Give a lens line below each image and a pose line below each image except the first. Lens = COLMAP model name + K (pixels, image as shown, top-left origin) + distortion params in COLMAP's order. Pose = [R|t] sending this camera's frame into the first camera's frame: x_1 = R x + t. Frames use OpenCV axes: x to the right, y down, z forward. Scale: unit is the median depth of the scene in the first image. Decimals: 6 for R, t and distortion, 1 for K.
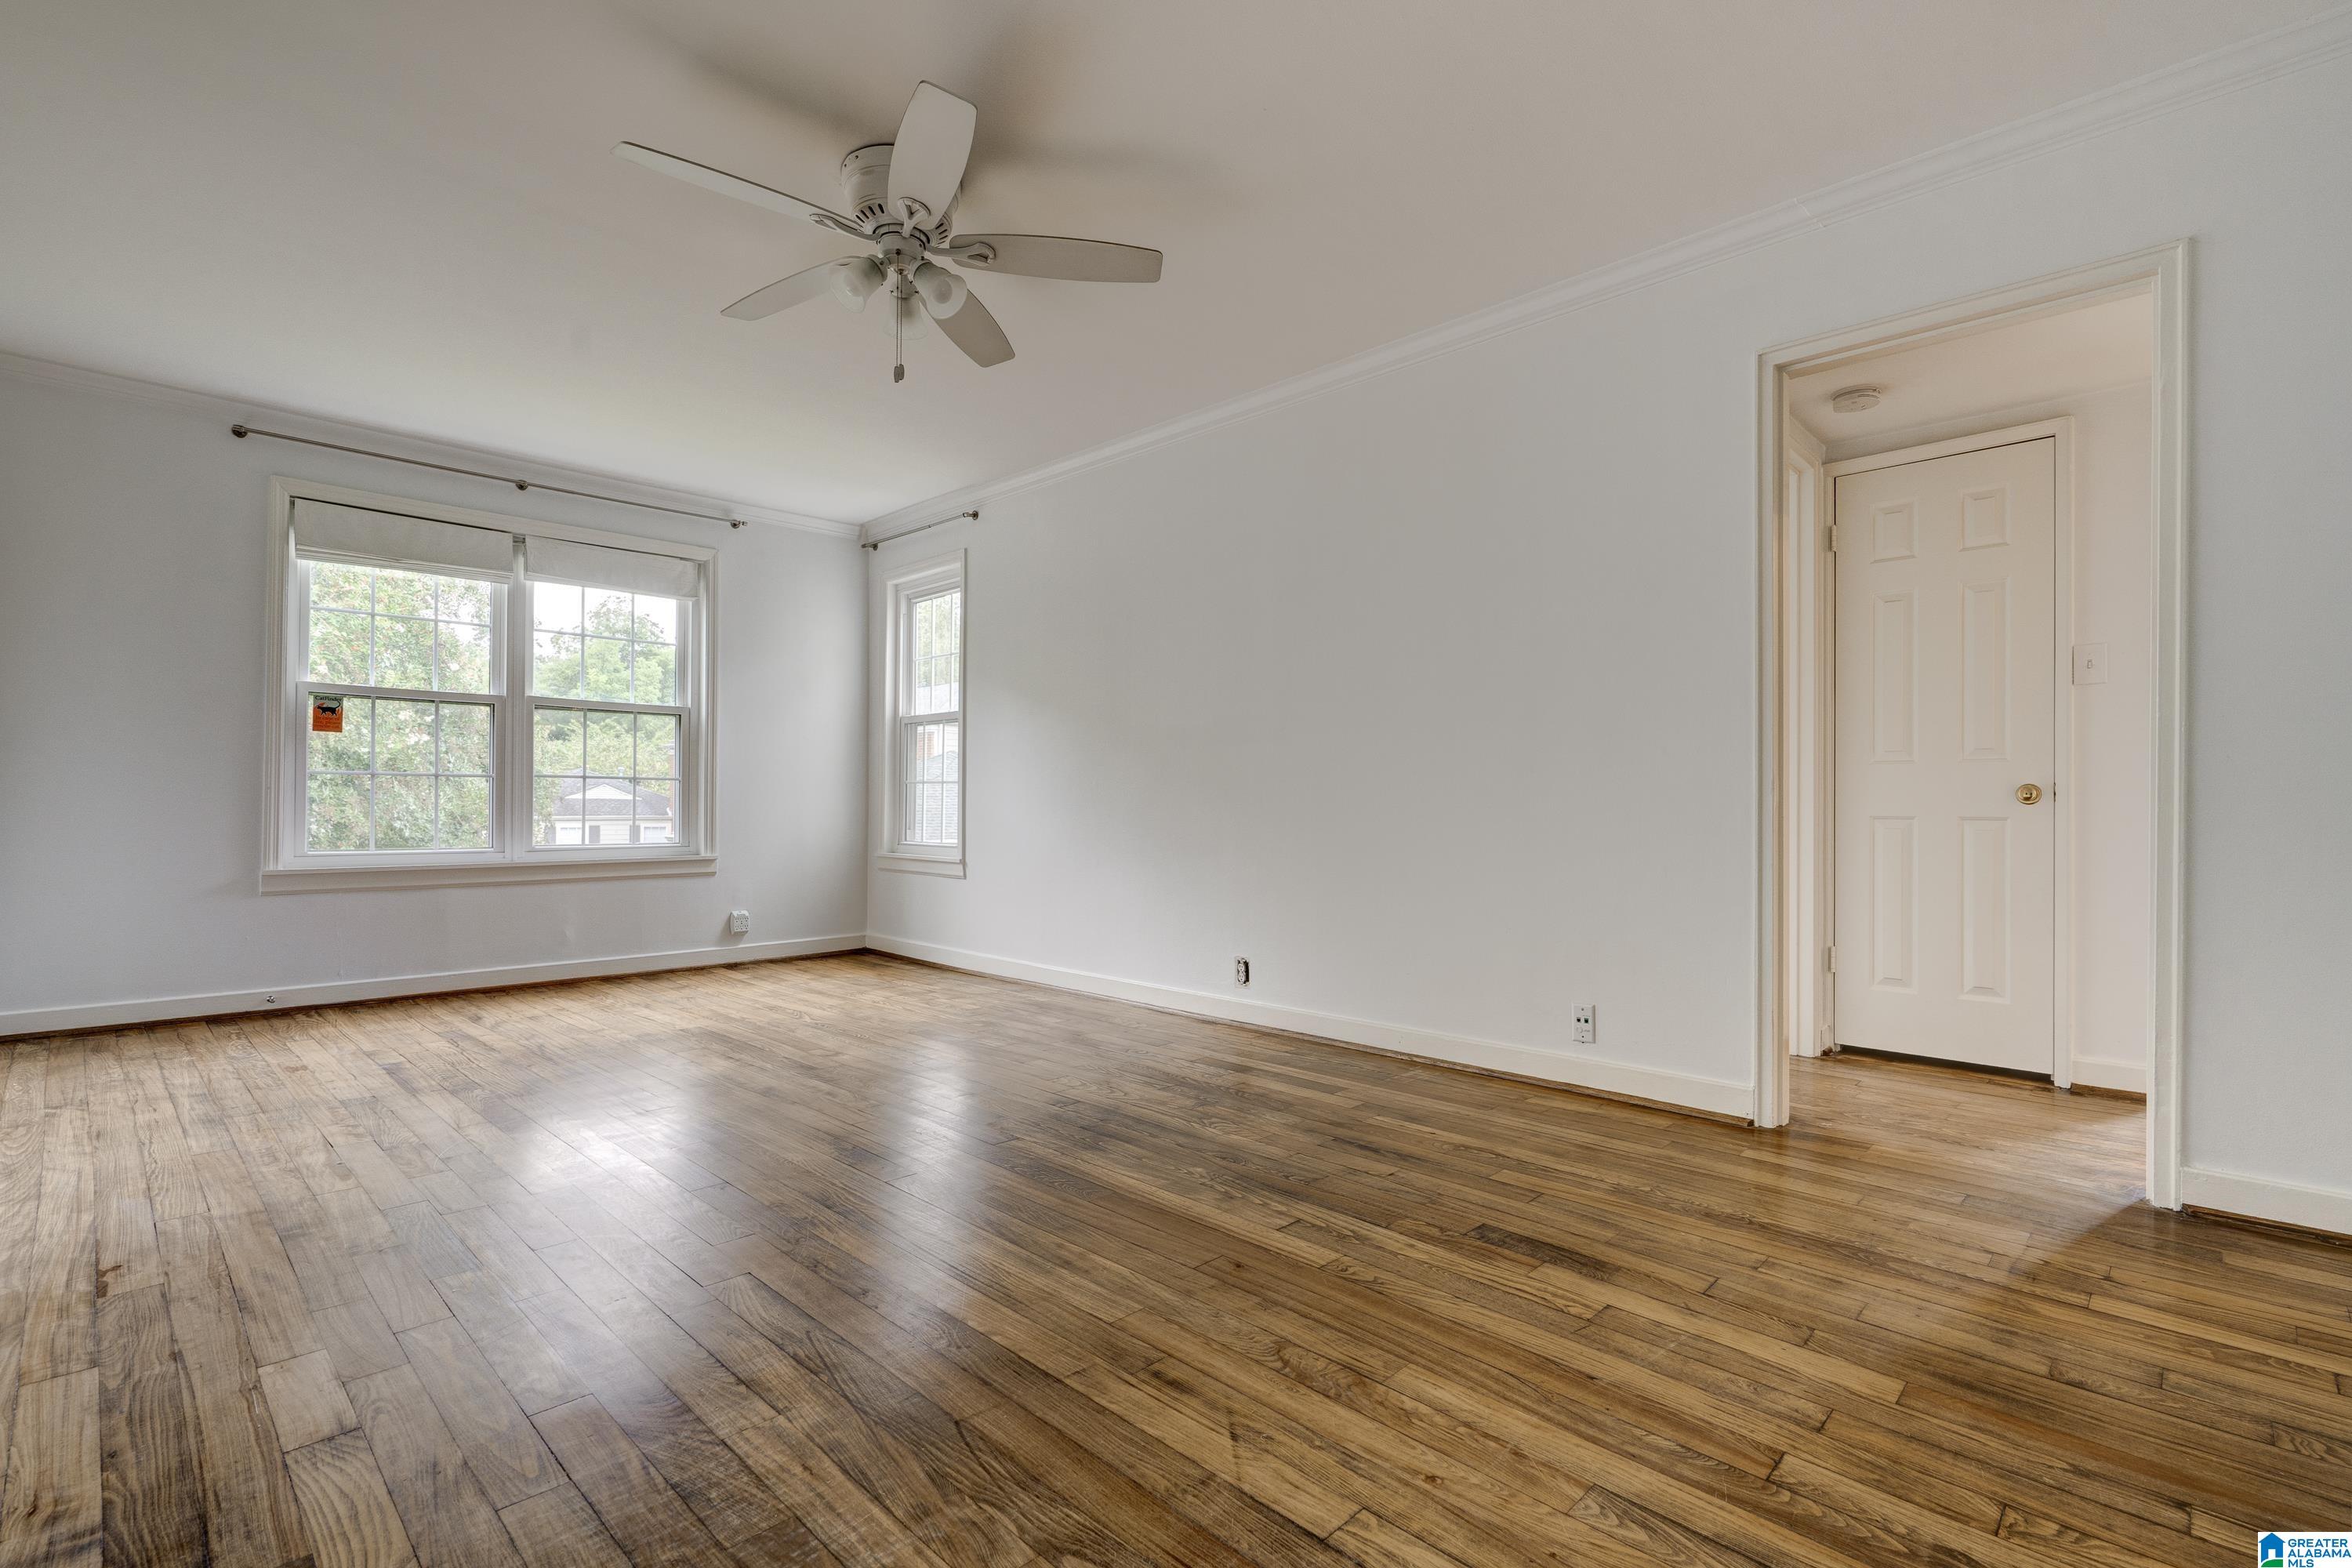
lens RADIAL K [[1066.8, 0, 1181.7], [0, 1066.8, 809.4], [0, 0, 1]] dist [-0.009128, 0.000324]
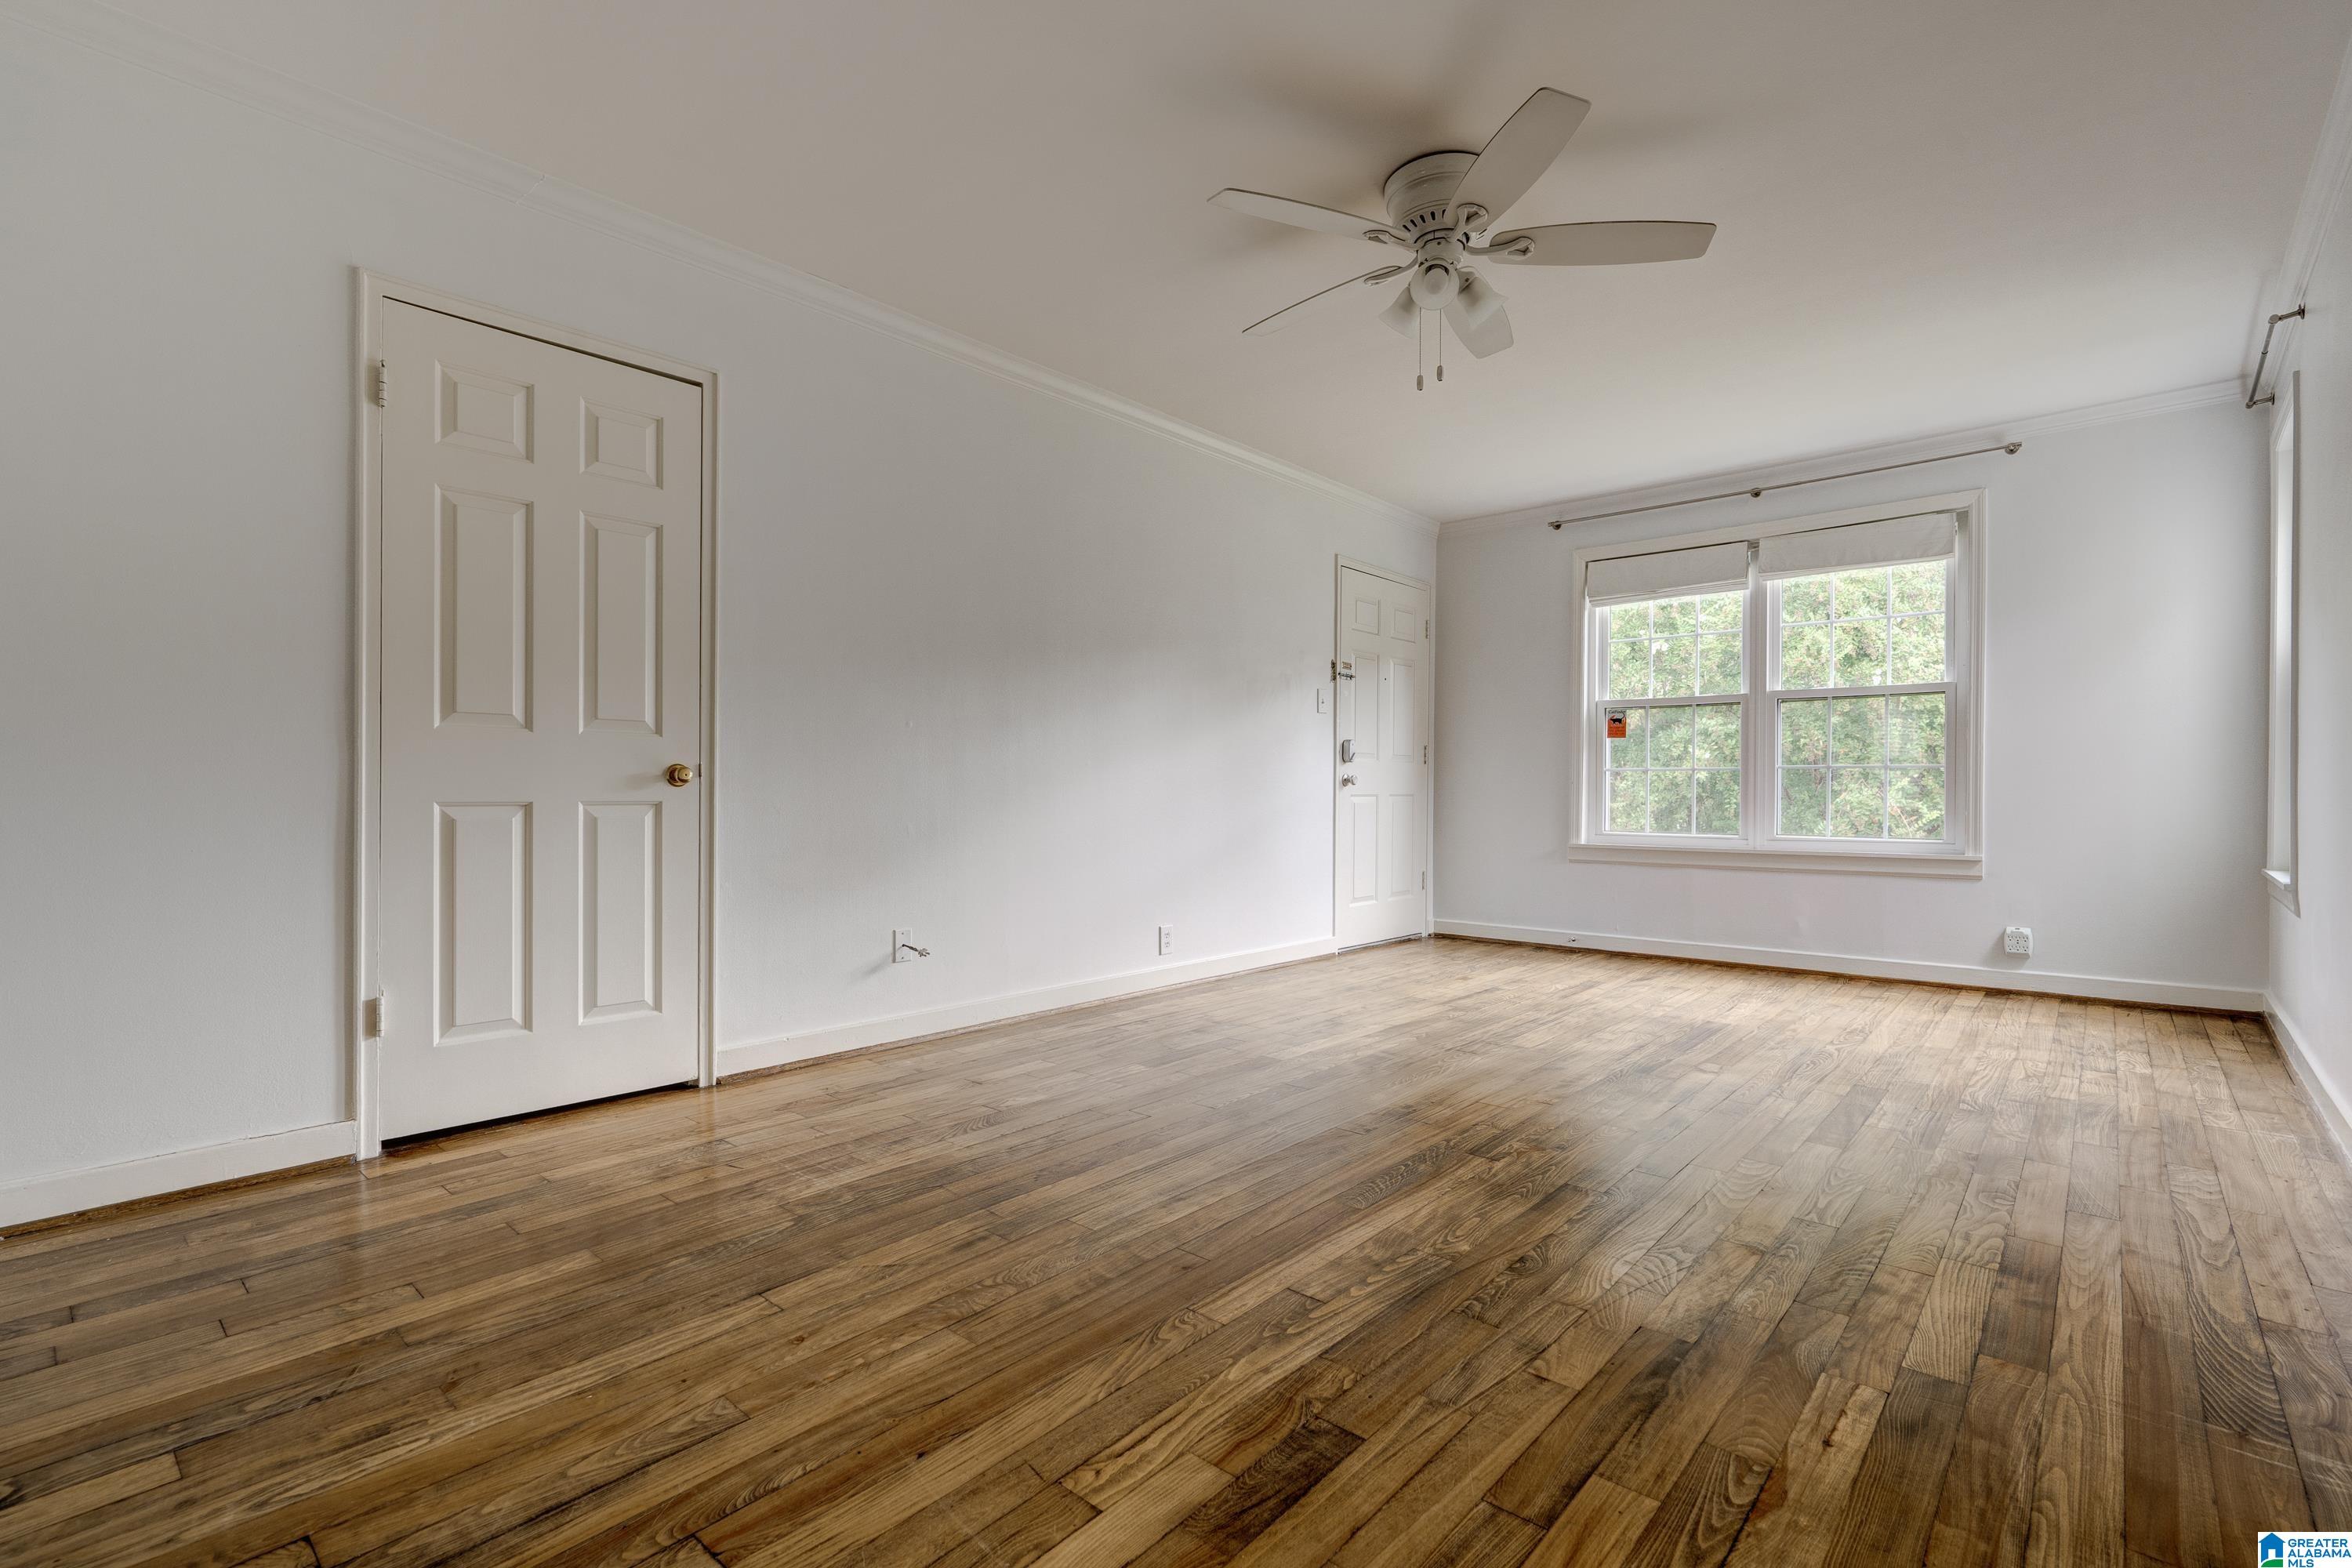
lens RADIAL K [[1066.8, 0, 1181.7], [0, 1066.8, 809.4], [0, 0, 1]] dist [-0.009128, 0.000324]
pose [[0.050665, 0.012428, -0.998638, 0.840917], [-0.006098, 0.999908, 0.012134, -0.000189], [0.998697, 0.005475, 0.050736, 0.782402]]
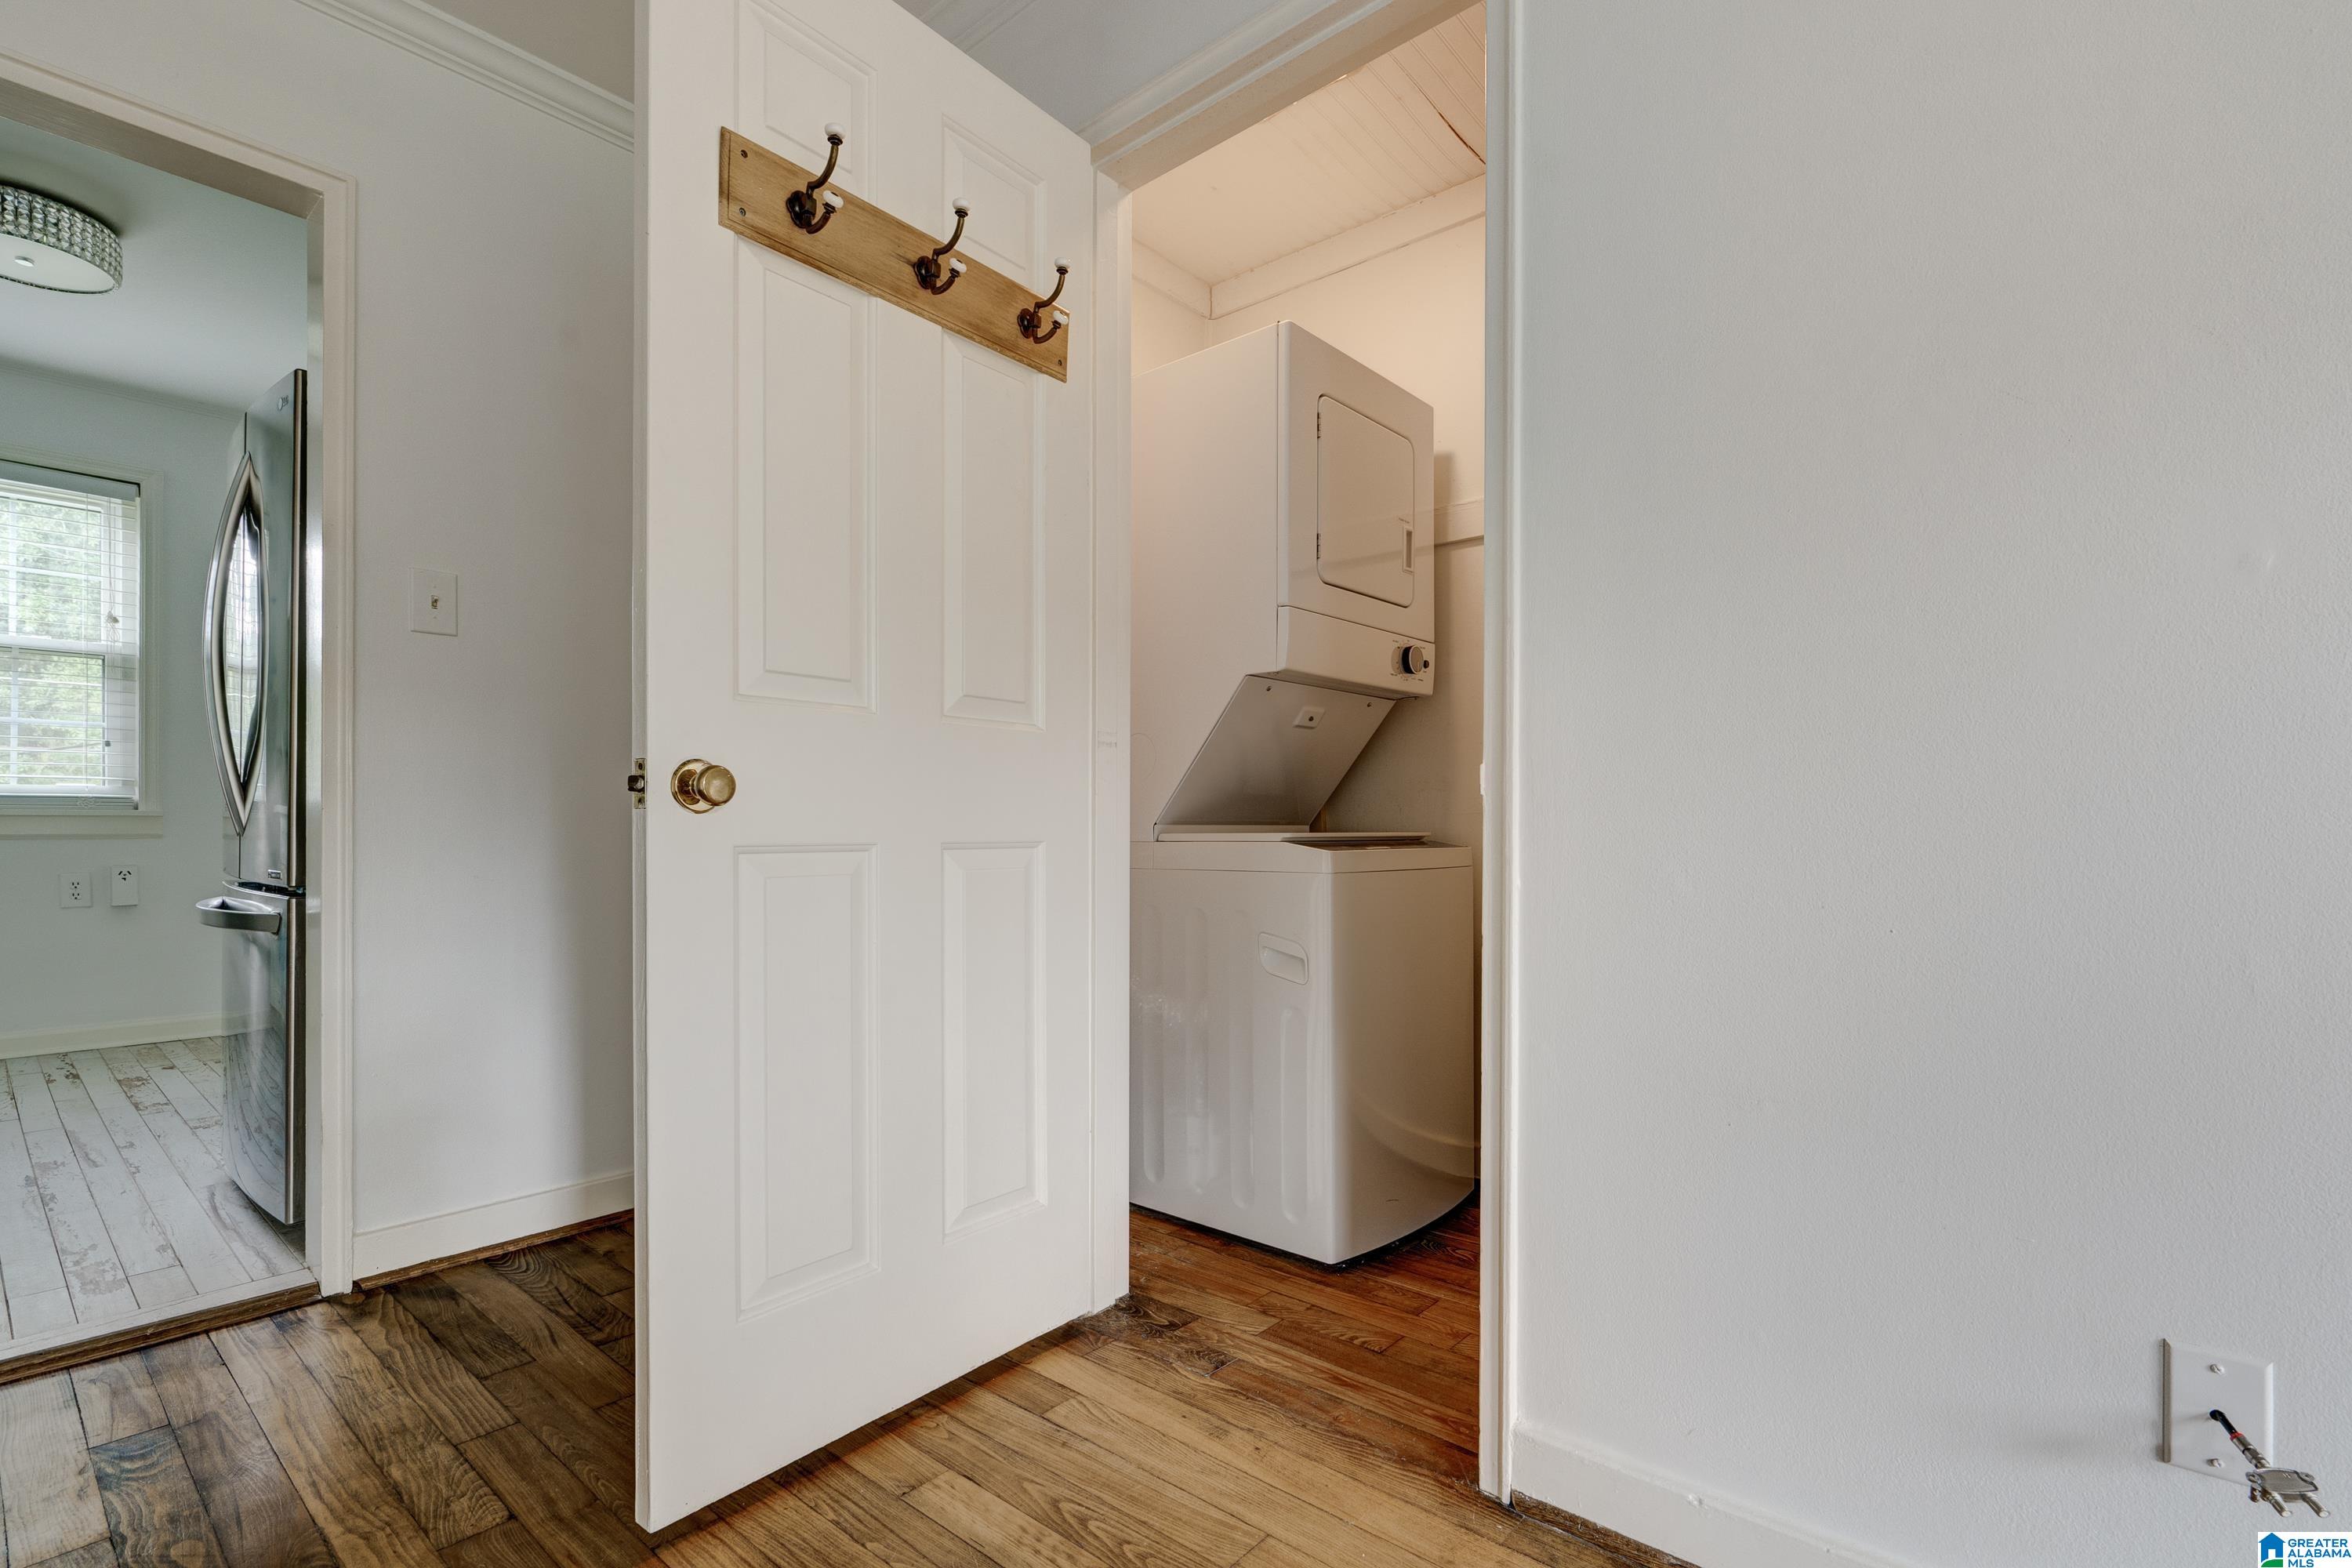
lens RADIAL K [[1066.8, 0, 1181.7], [0, 1066.8, 809.4], [0, 0, 1]] dist [-0.009128, 0.000324]
pose [[-0.997961, -0.003380, -0.063745, -0.265611], [-0.002940, 0.999971, -0.006998, -0.005147], [0.063767, -0.006797, -0.997942, 0.828852]]
